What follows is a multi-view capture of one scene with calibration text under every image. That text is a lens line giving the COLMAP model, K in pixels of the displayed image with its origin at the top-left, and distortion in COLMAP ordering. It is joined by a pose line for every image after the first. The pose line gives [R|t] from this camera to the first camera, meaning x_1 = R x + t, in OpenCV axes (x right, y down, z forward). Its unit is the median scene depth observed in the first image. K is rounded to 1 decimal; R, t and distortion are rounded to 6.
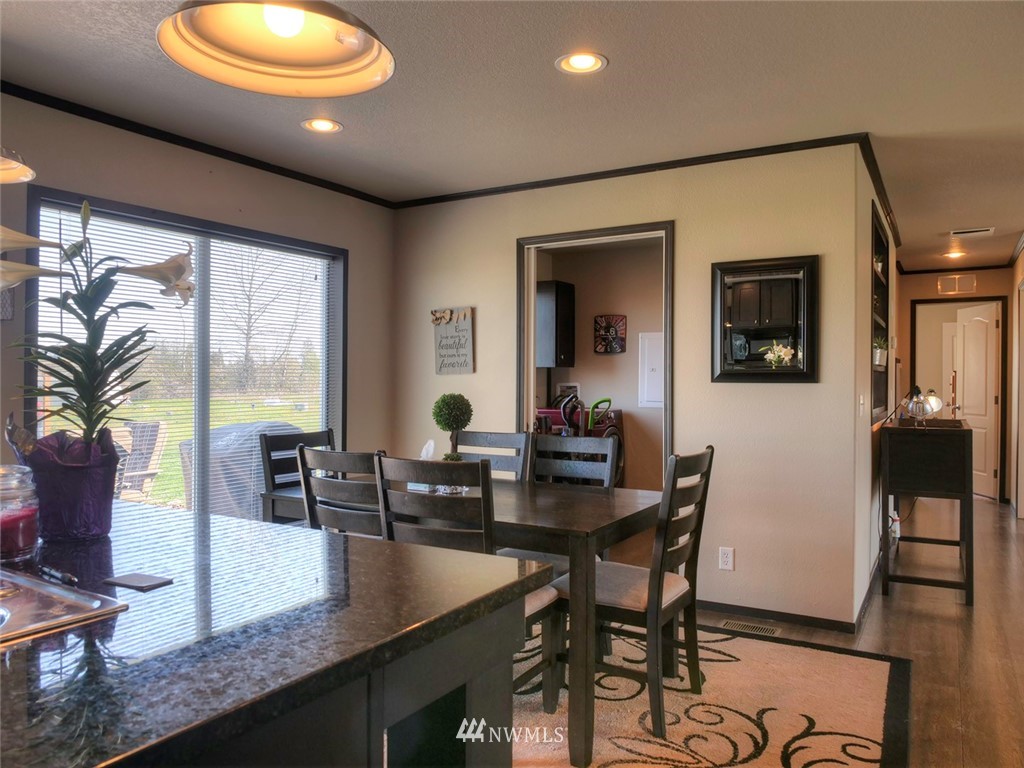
lens RADIAL K [[734.3, 0, 512.9], [0, 734.3, 383.5], [0, 0, 1]] dist [-0.012360, -0.002350]
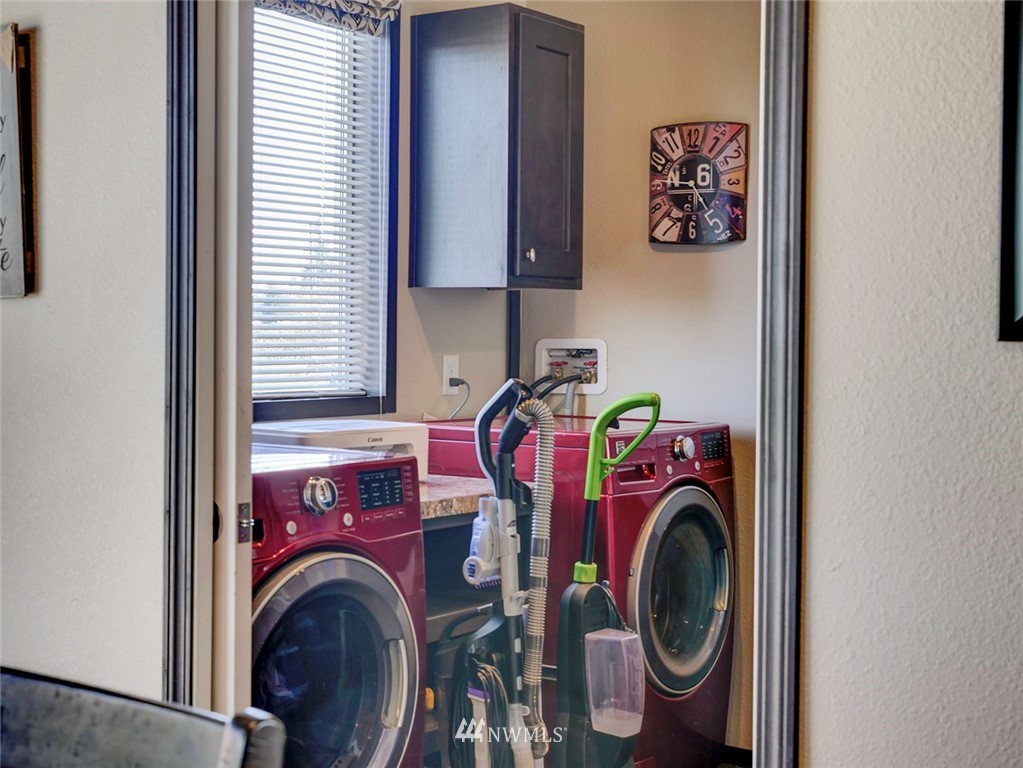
lens RADIAL K [[1489.5, 0, 511.1], [0, 1489.5, 383.2], [0, 0, 1]] dist [-0.019093, 0.000000]
pose [[0.996948, 0.006874, -0.077763, 0.102821], [-0.004632, 0.999570, 0.028968, -0.000214], [0.077929, -0.028519, 0.996551, 0.356190]]
